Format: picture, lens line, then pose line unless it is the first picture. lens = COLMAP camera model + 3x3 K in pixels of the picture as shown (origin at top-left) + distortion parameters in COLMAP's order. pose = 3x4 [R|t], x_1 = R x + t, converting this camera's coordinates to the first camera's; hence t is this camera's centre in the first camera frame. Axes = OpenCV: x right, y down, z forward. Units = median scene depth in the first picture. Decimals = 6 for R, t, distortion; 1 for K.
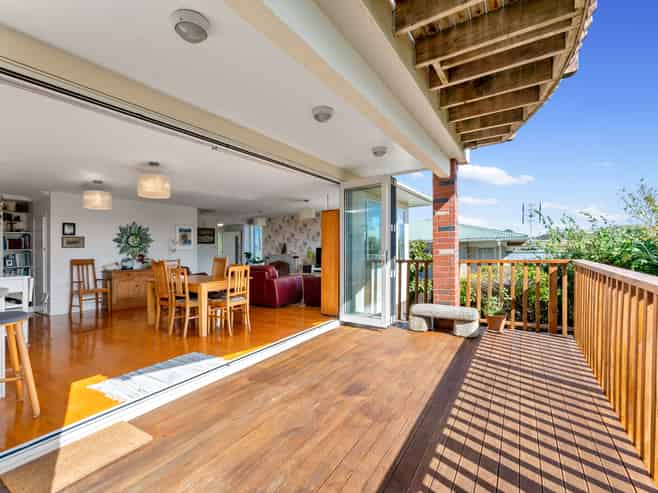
lens RADIAL K [[298.2, 0, 329.0], [0, 298.2, 246.5], [0, 0, 1]] dist [-0.002360, -0.000233]
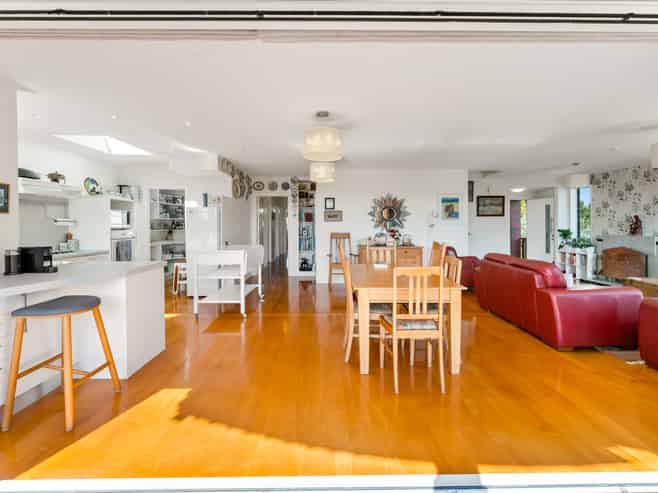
lens RADIAL K [[314.5, 0, 328.2], [0, 314.5, 219.9], [0, 0, 1]] dist [0.001505, 0.000140]
pose [[0.541702, 0.013872, -0.840456, 0.050072], [-0.005447, 0.999901, 0.012993, -0.013825], [0.840553, -0.002460, 0.541723, 0.352657]]
